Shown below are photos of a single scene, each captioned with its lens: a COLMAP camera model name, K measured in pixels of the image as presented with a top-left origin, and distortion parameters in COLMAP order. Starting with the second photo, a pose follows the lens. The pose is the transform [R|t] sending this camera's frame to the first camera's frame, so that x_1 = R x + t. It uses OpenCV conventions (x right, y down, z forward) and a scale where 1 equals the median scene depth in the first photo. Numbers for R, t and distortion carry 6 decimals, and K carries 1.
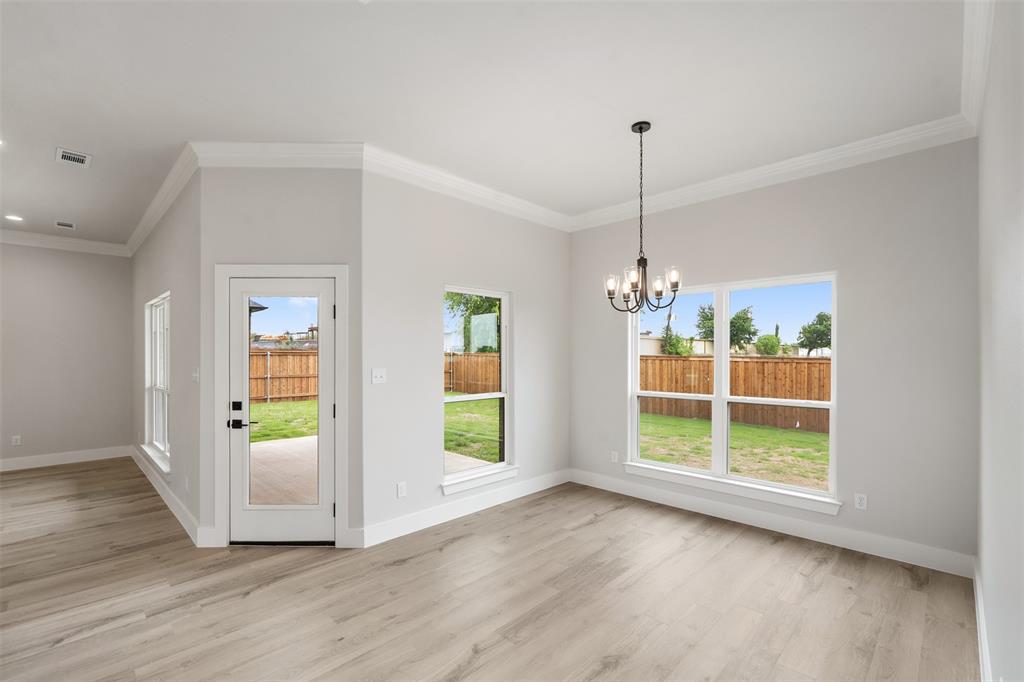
lens RADIAL K [[451.3, 0, 517.8], [0, 451.3, 358.2], [0, 0, 1]] dist [-0.006441, 0.001133]
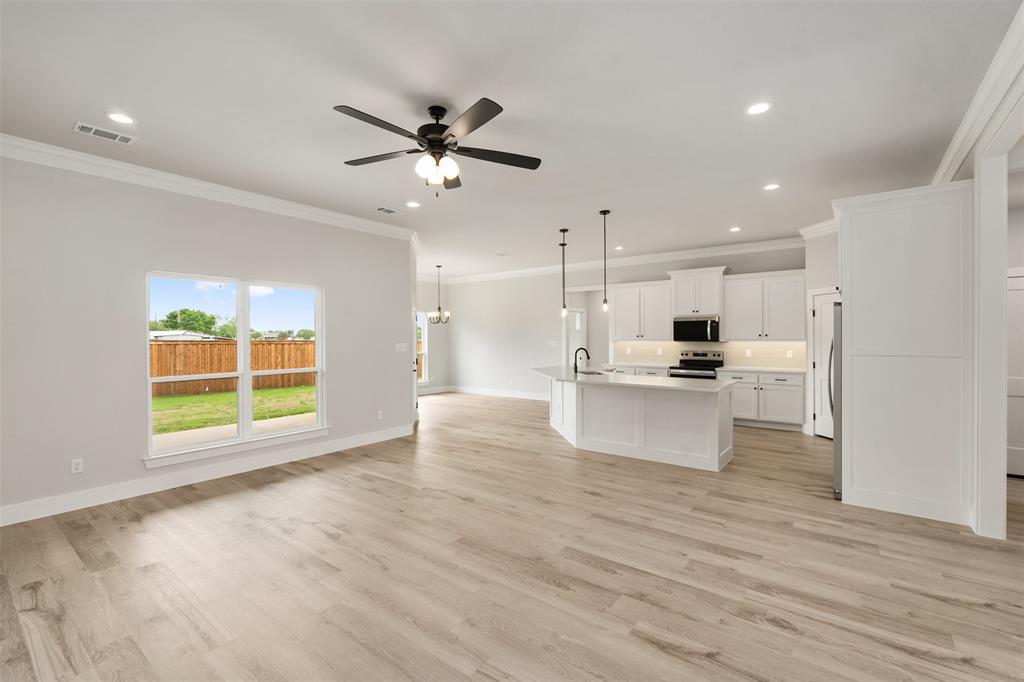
lens RADIAL K [[451.3, 0, 519.6], [0, 451.3, 337.0], [0, 0, 1]] dist [-0.006441, 0.001133]
pose [[-0.138879, 0.006890, 0.990285, -1.653812], [0.016680, 0.999850, -0.004618, 0.006468], [-0.990169, 0.015876, -0.138973, 0.488352]]
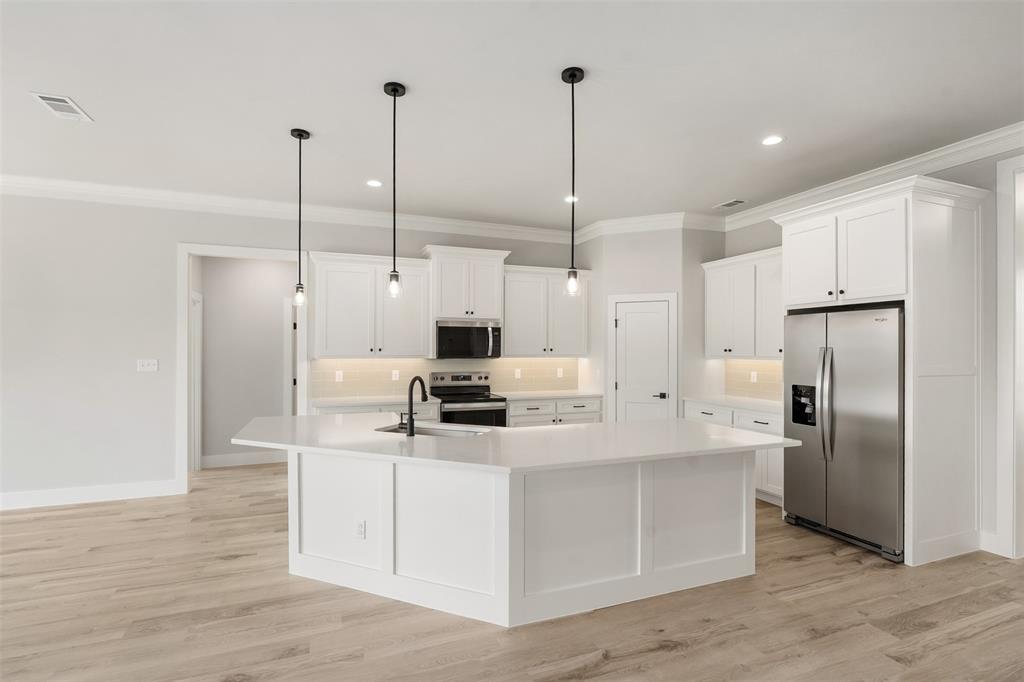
lens RADIAL K [[486.7, 0, 513.4], [0, 486.7, 343.3], [0, 0, 1]] dist [-0.008634, 0.001436]
pose [[-0.914833, 0.009882, 0.403710, -0.825113], [0.008737, 0.999951, -0.004678, -0.002404], [-0.403737, -0.000753, -0.914875, 0.630128]]
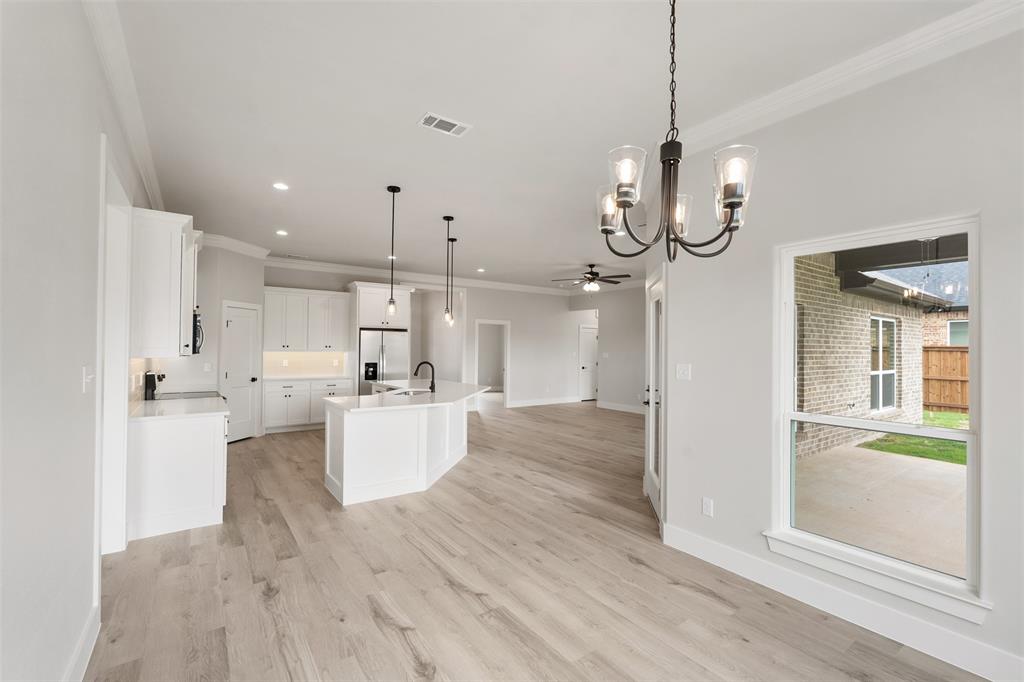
lens RADIAL K [[451.3, 0, 507.4], [0, 451.3, 339.5], [0, 0, 1]] dist [-0.006441, 0.001133]
pose [[-0.184528, -0.014559, -0.982719, 0.428790], [-0.017070, 0.999787, -0.011607, -0.005819], [0.982679, 0.014633, -0.184737, 0.510604]]
